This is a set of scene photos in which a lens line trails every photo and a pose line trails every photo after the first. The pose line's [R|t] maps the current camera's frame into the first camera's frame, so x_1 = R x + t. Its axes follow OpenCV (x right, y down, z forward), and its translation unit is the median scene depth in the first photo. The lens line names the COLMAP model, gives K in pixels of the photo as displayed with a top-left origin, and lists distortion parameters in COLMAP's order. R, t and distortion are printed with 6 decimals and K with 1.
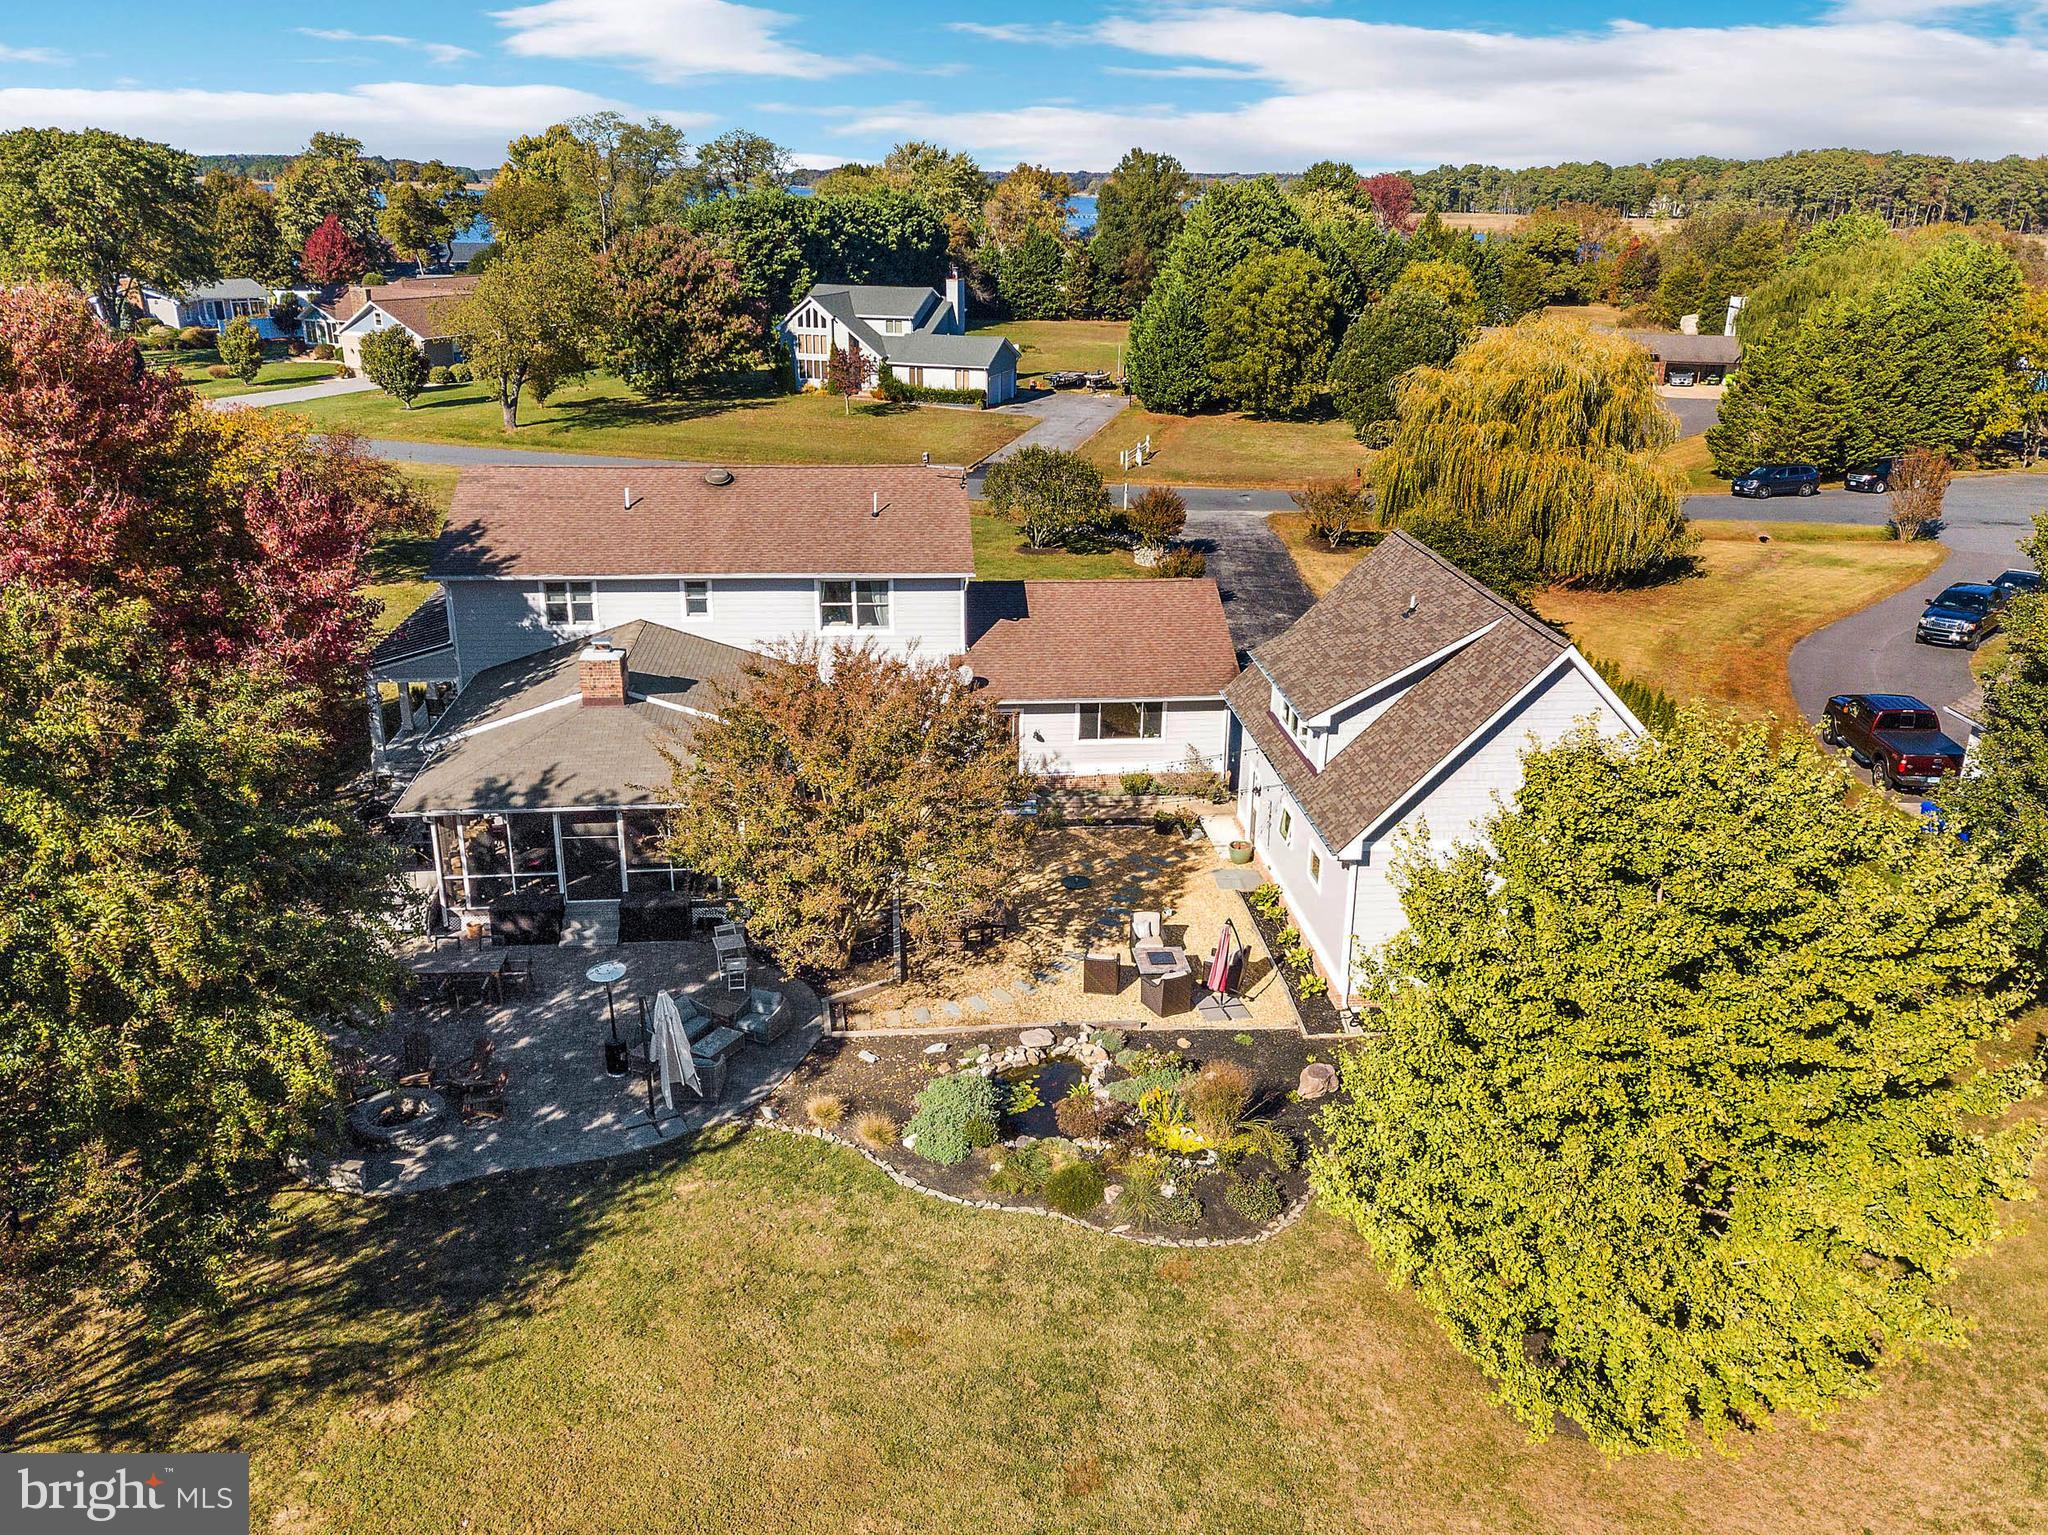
lens RADIAL K [[1517.7, 0, 1038.3], [0, 1517.7, 797.7], [0, 0, 1]] dist [0.047414, -0.045753]
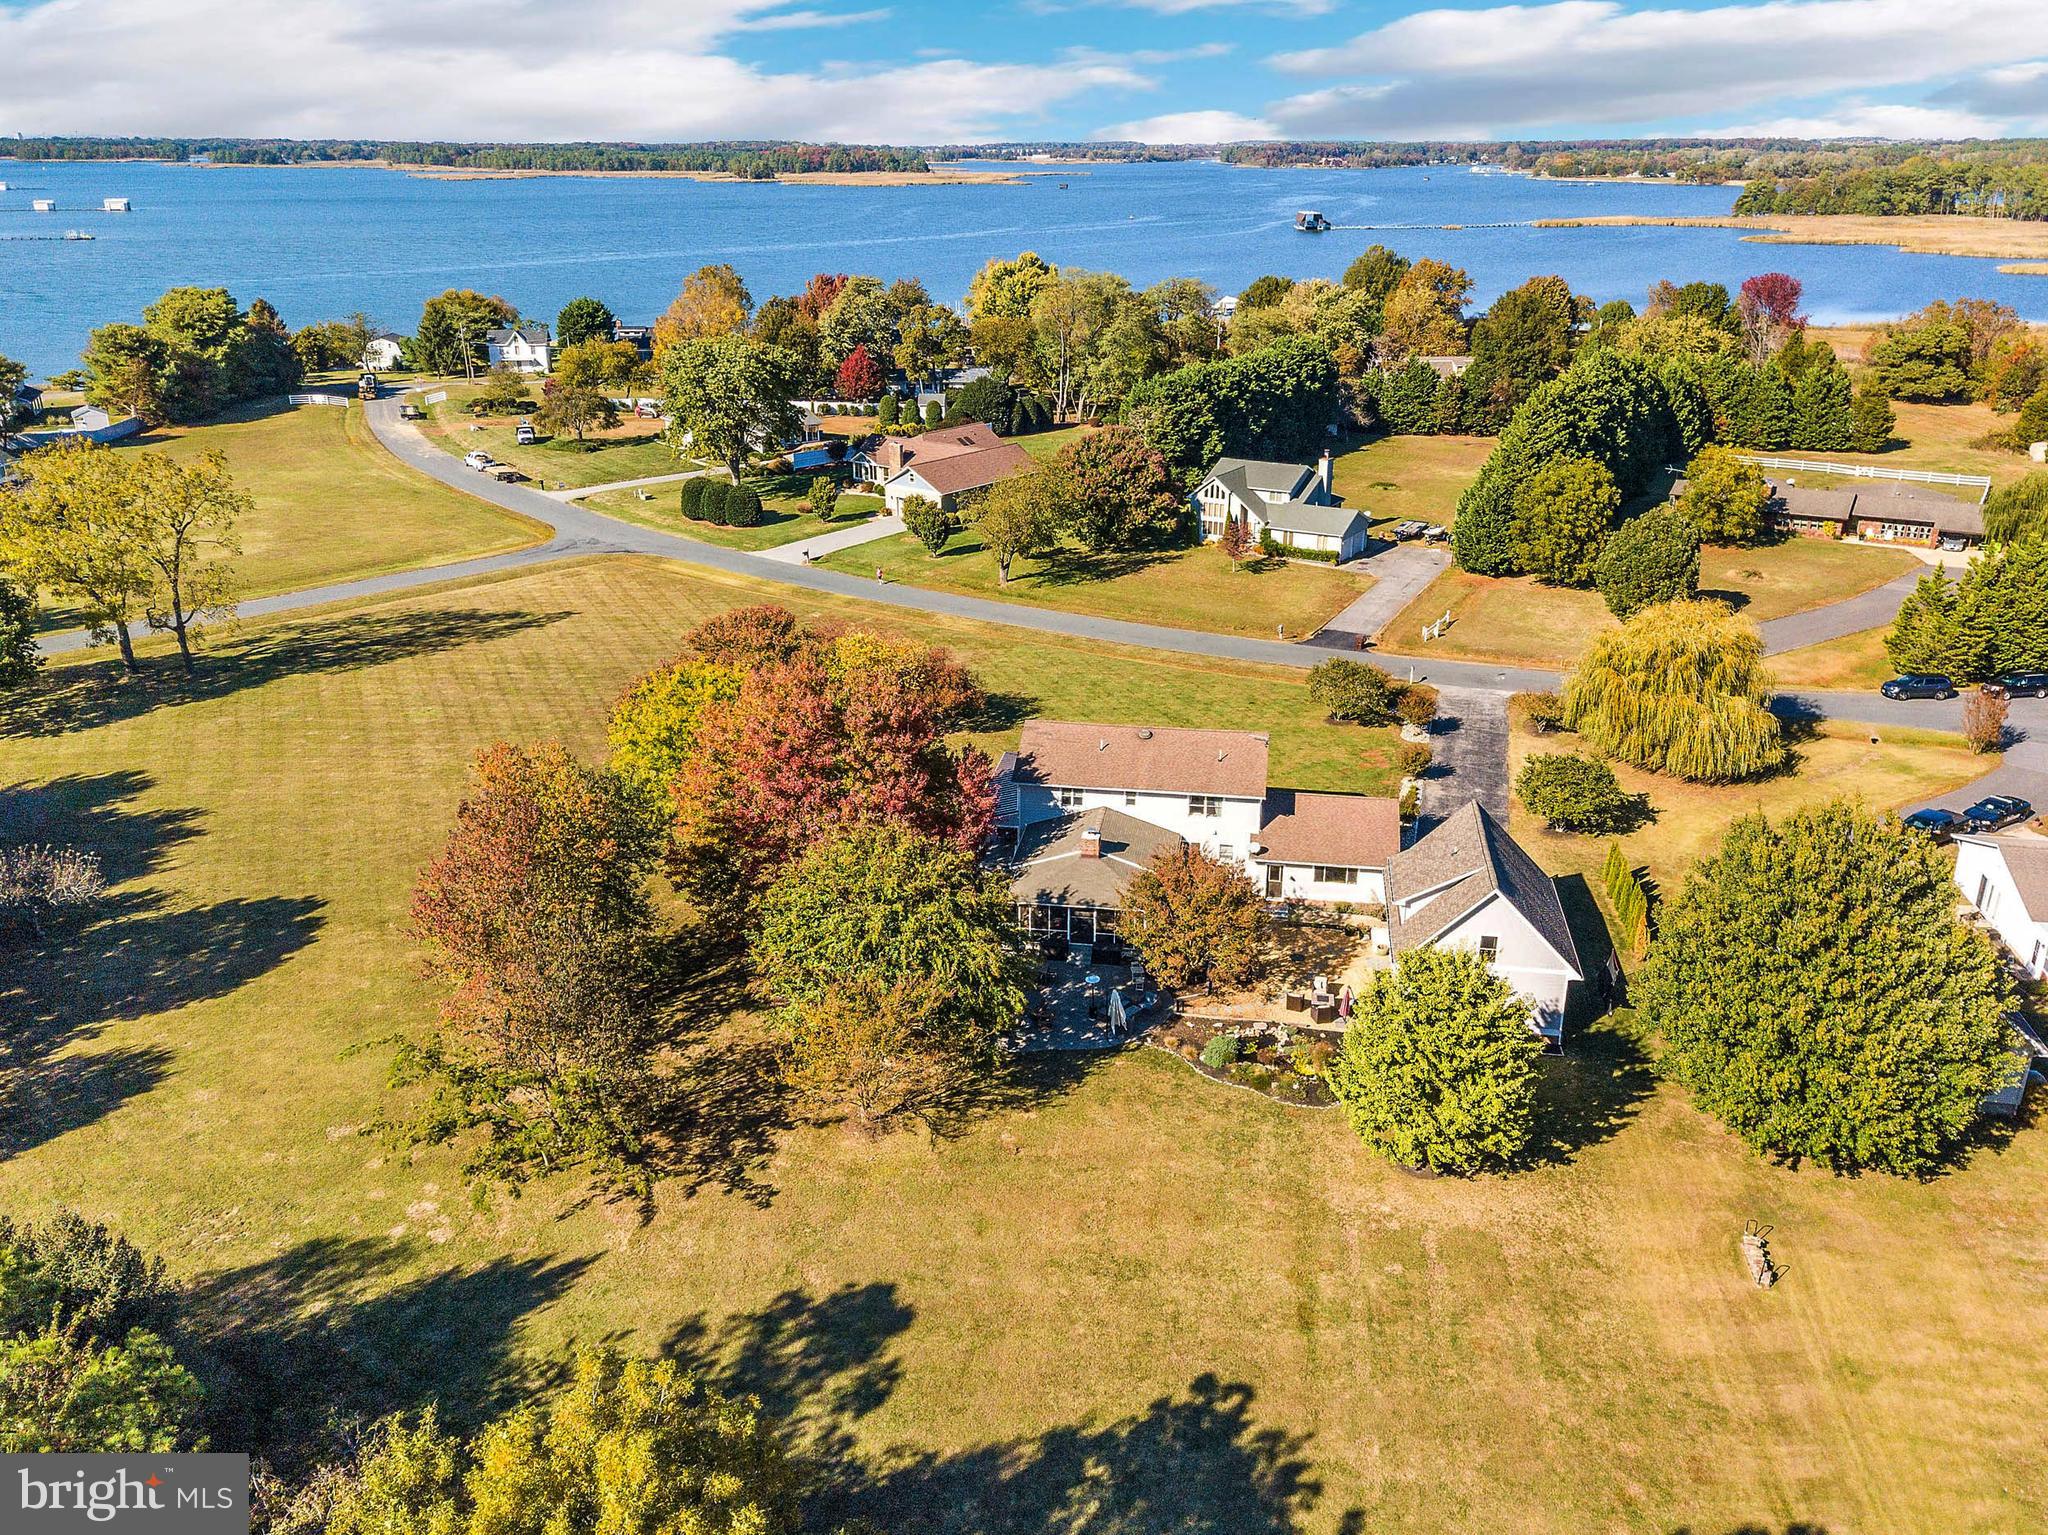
lens RADIAL K [[1517.7, 0, 1029.3], [0, 1517.7, 769.2], [0, 0, 1]] dist [0.047414, -0.045753]
pose [[0.964246, 0.074124, -0.254430, 0.202650], [-0.076883, 0.997040, -0.000902, -0.191548], [0.253610, 0.020431, 0.967091, -1.268134]]
